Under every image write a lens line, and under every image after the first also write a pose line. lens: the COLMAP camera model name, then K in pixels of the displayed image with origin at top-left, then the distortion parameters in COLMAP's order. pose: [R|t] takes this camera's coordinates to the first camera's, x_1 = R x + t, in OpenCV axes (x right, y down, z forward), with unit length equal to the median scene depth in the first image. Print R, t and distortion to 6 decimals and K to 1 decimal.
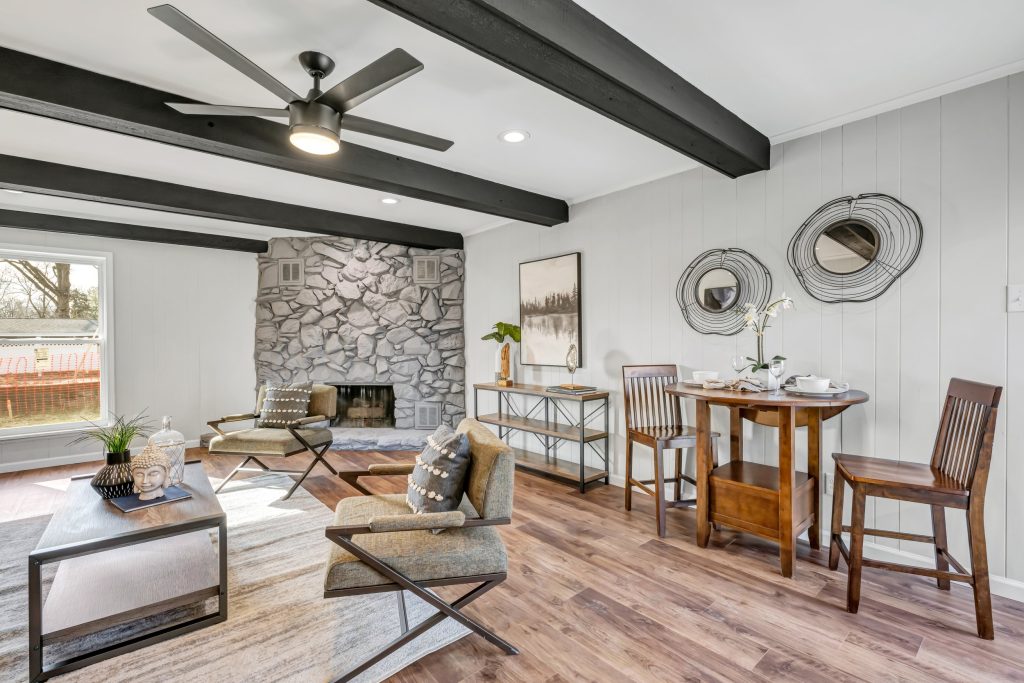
lens RADIAL K [[461.7, 0, 501.4], [0, 461.7, 339.2], [0, 0, 1]] dist [-0.001960, 0.000000]
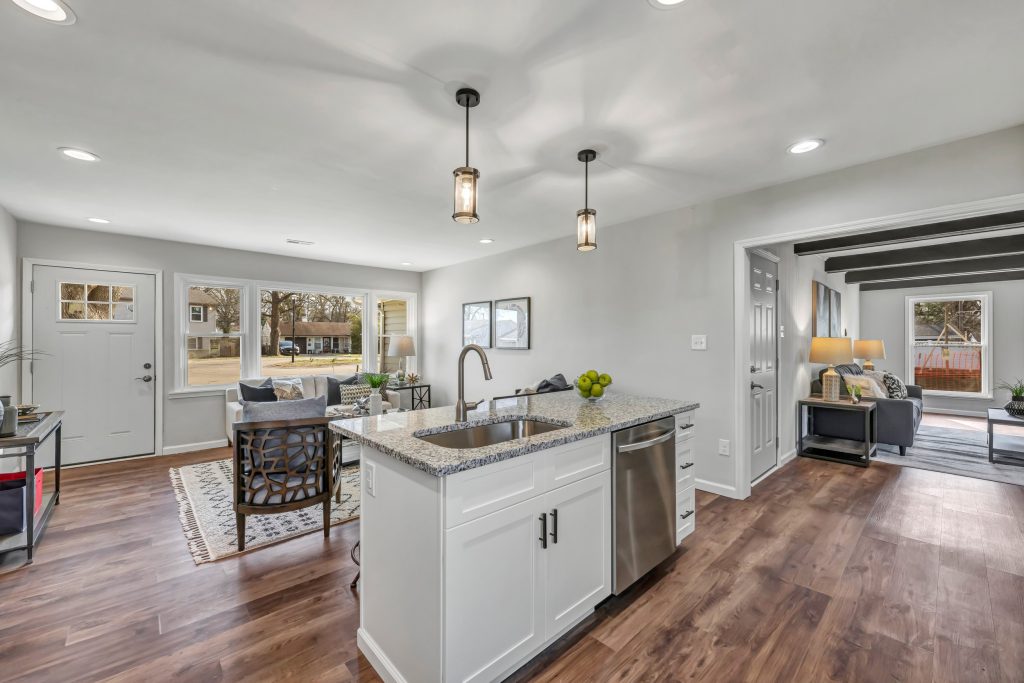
lens RADIAL K [[406.8, 0, 508.3], [0, 406.8, 340.1], [0, 0, 1]] dist [0.000950, 0.000262]
pose [[0.043890, -0.001538, -0.999035, 0.504576], [0.001096, 0.999998, -0.001492, -0.014649], [0.999036, -0.001029, 0.043891, -0.756812]]
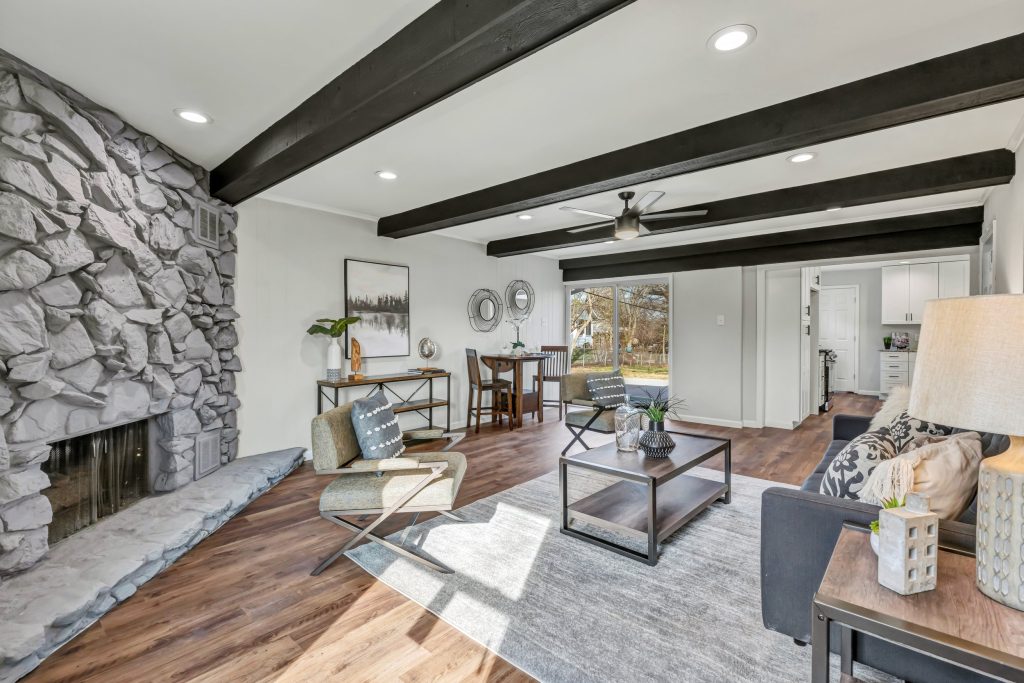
lens RADIAL K [[461.7, 0, 501.4], [0, 461.7, 339.2], [0, 0, 1]] dist [-0.001960, 0.000000]
pose [[-0.140828, -0.009213, 0.989991, -1.020623], [0.000885, 0.999955, 0.009432, 0.002423], [-0.990034, 0.002204, -0.140813, 0.819774]]
